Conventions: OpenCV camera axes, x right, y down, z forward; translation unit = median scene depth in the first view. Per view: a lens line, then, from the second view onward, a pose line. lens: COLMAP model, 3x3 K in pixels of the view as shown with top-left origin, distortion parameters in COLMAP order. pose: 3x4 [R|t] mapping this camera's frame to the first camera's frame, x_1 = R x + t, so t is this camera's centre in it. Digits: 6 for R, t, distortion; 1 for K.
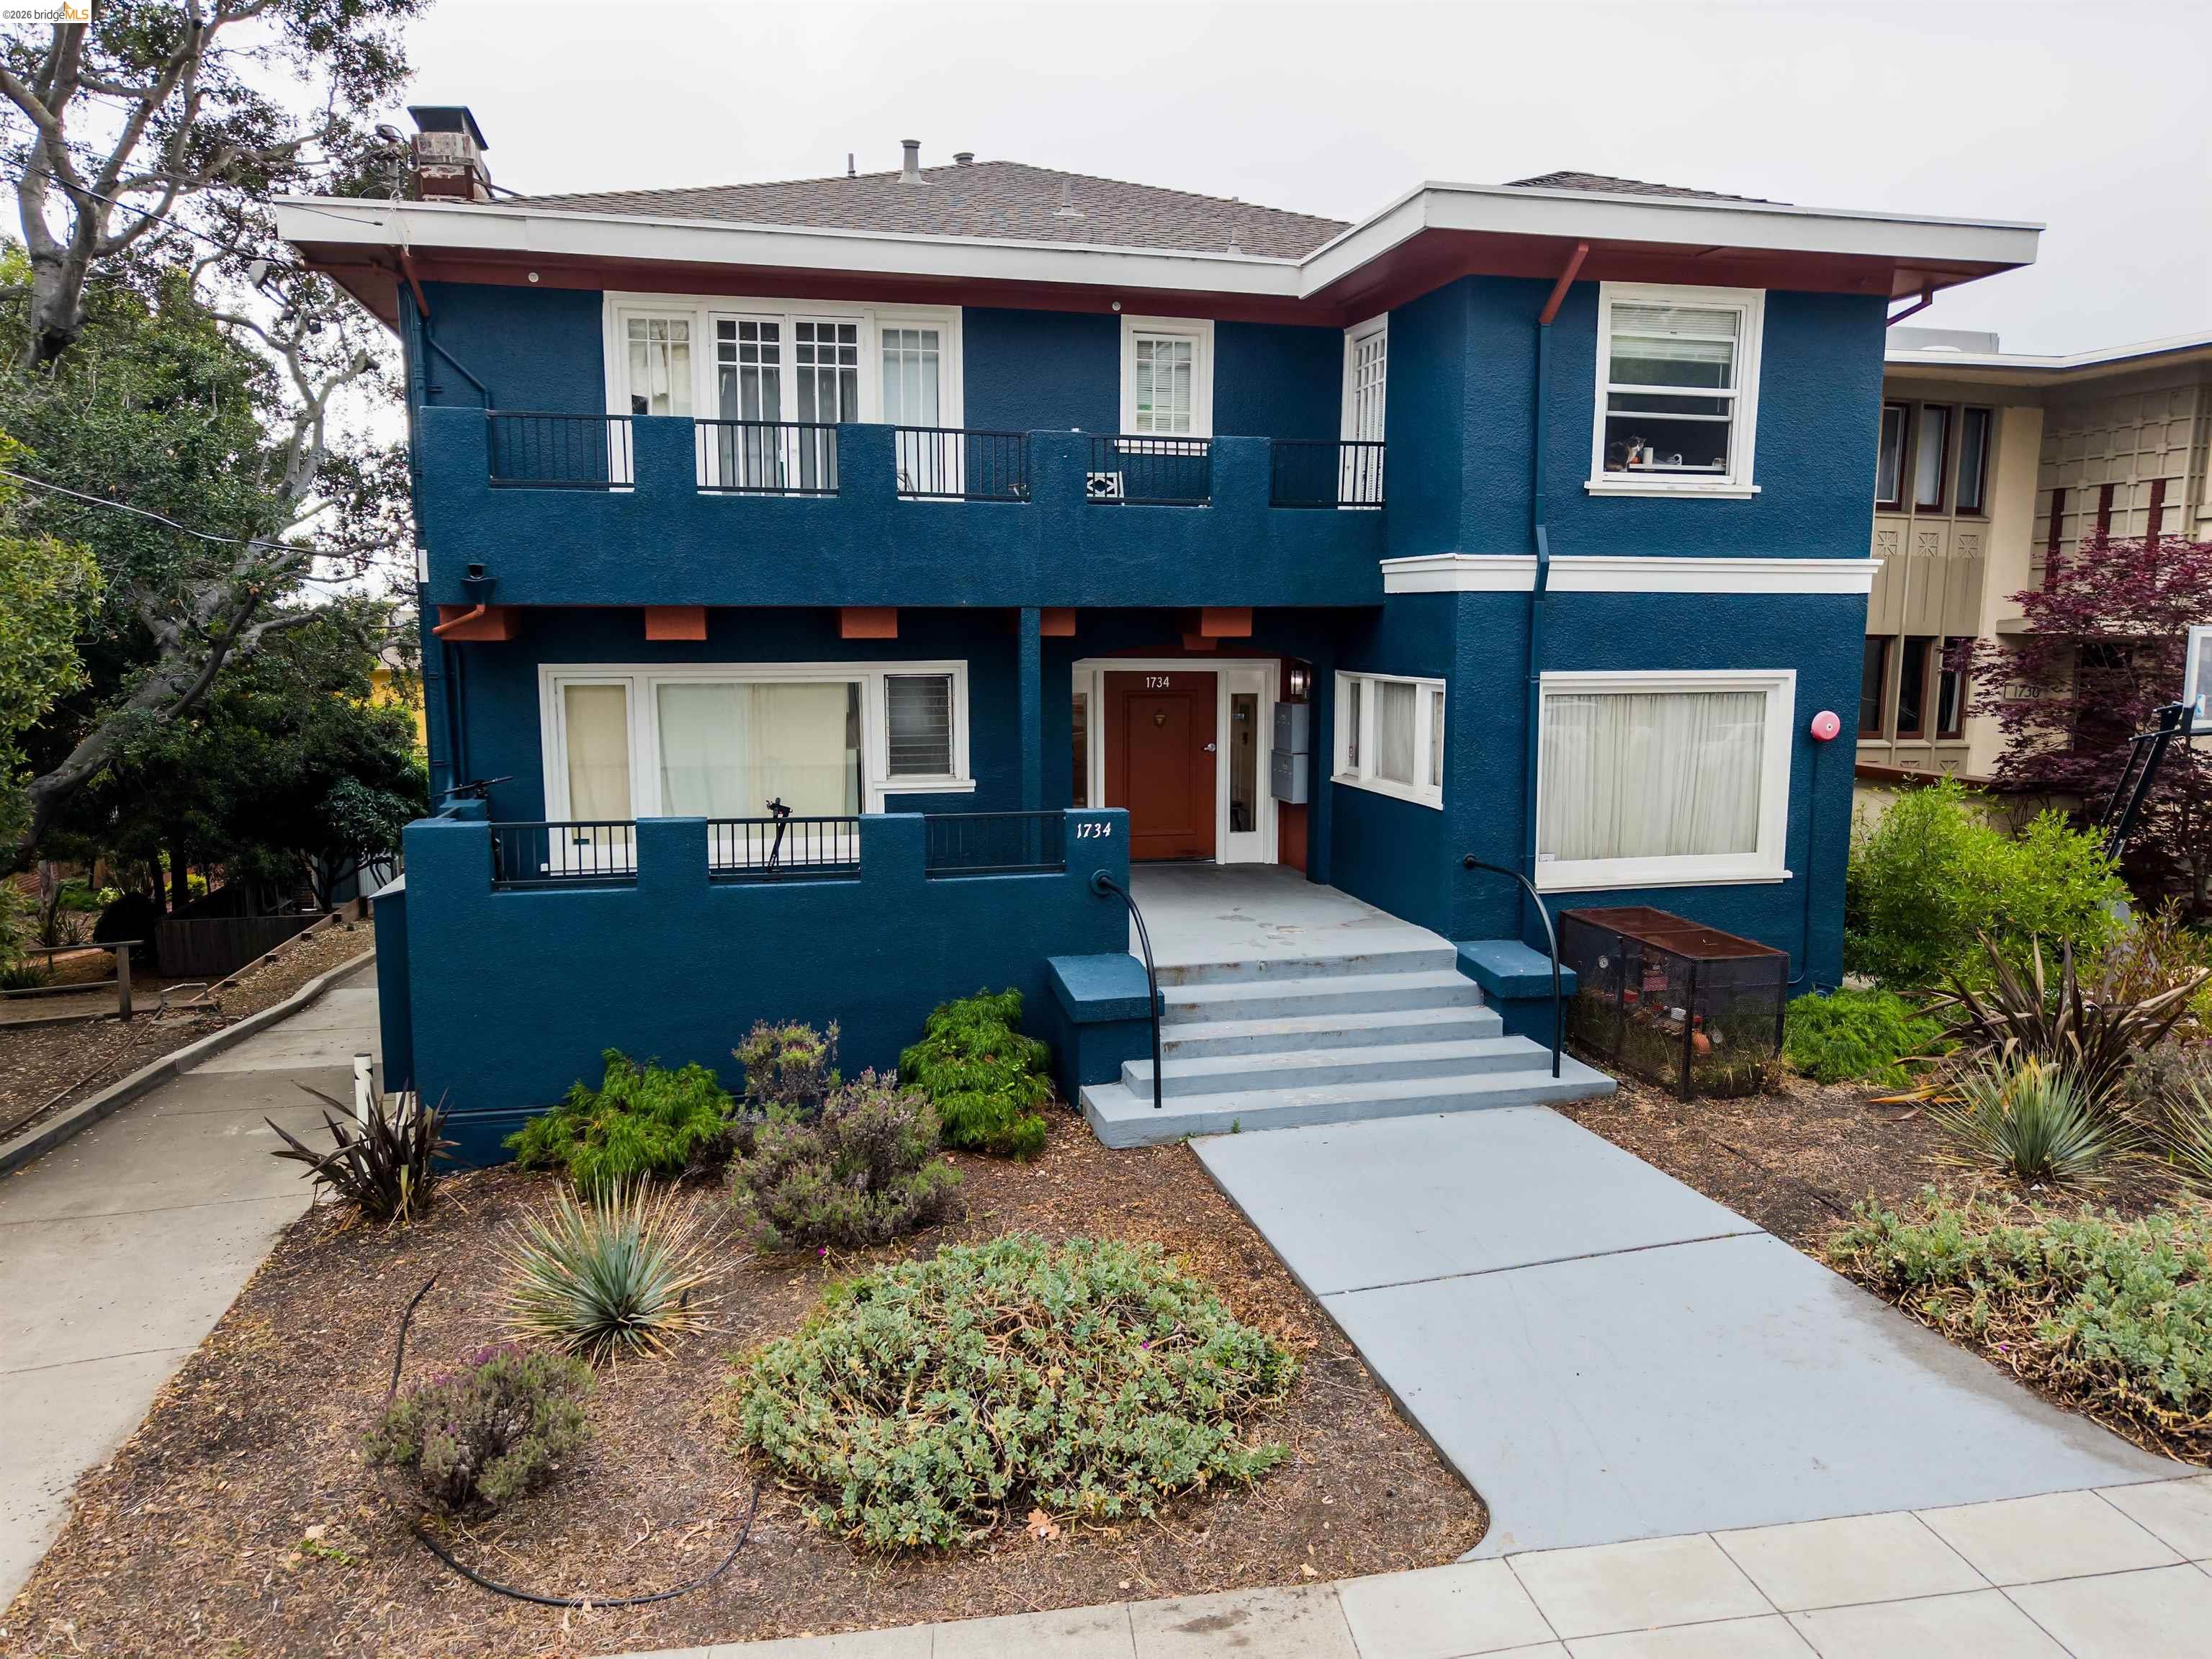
lens RADIAL K [[1471.4, 0, 1106.0], [0, 1471.4, 829.5], [0, 0, 1]] dist [0.038315, -0.046724]
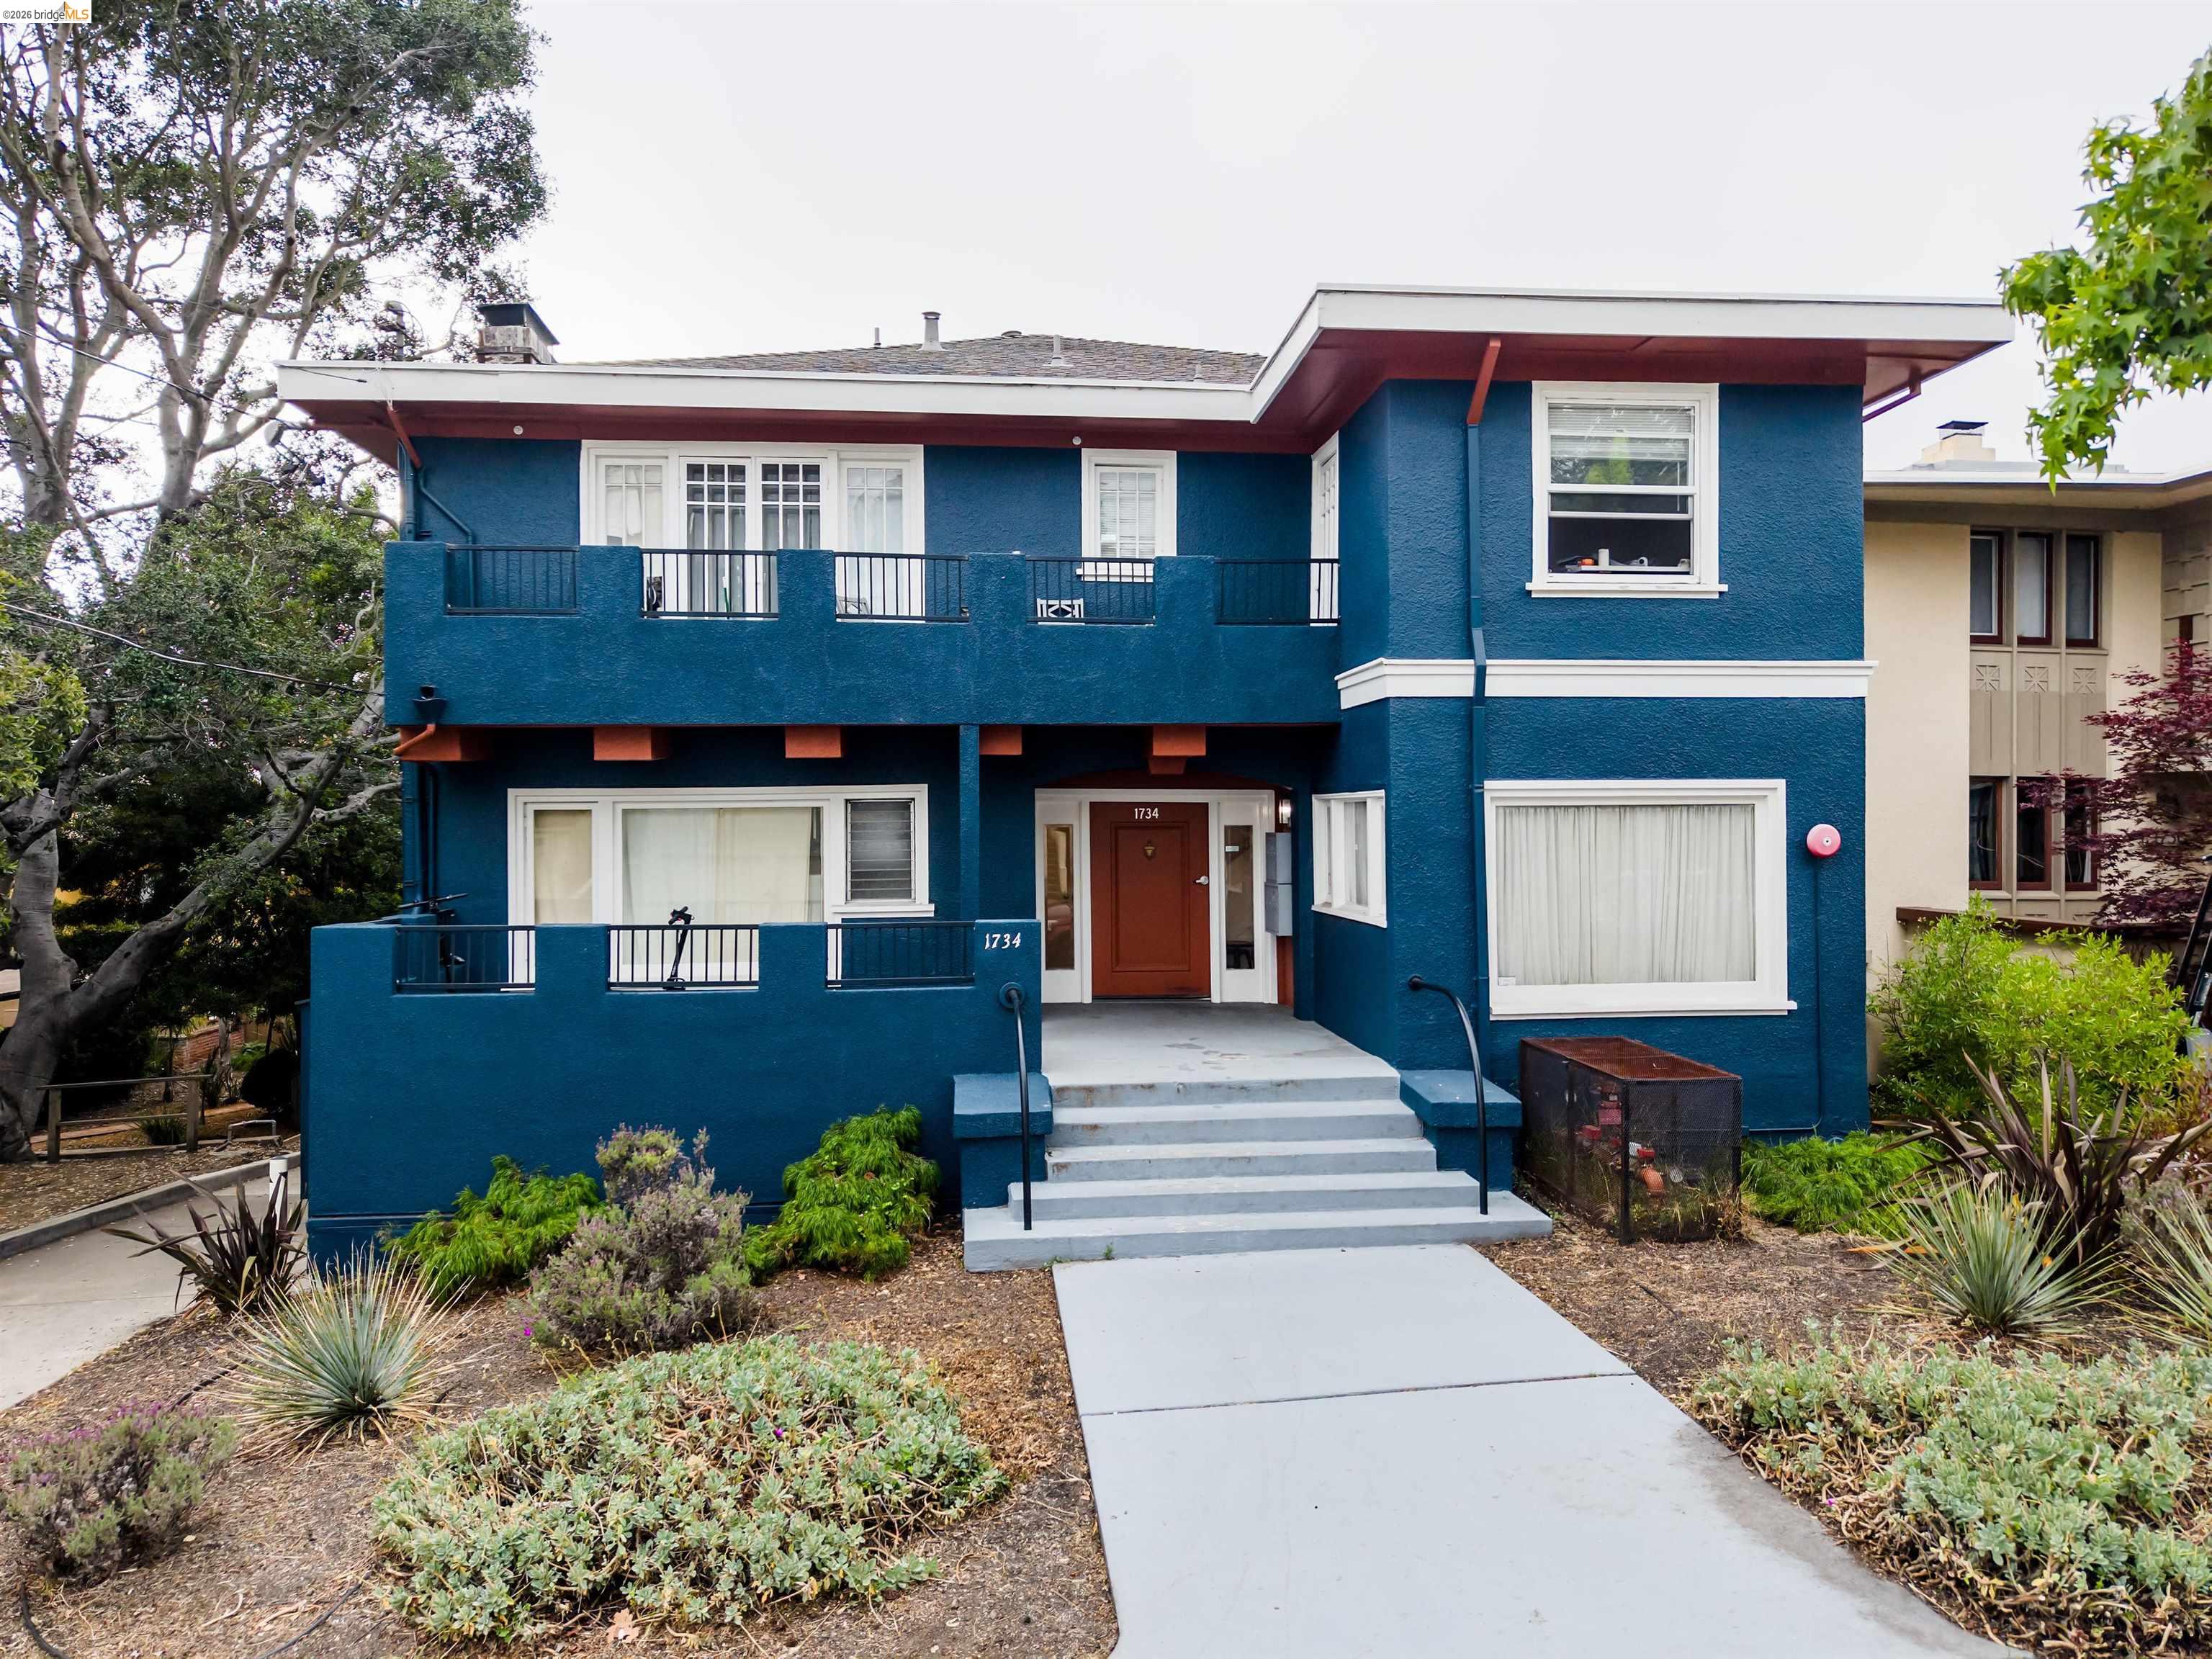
lens RADIAL K [[1471.4, 0, 1106.0], [0, 1471.4, 829.5], [0, 0, 1]] dist [0.038315, -0.046724]
pose [[0.990306, -0.007081, -0.138723, 0.186272], [-0.011840, 0.990762, -0.135097, 0.054914], [0.138398, 0.135430, 0.981073, 0.047850]]
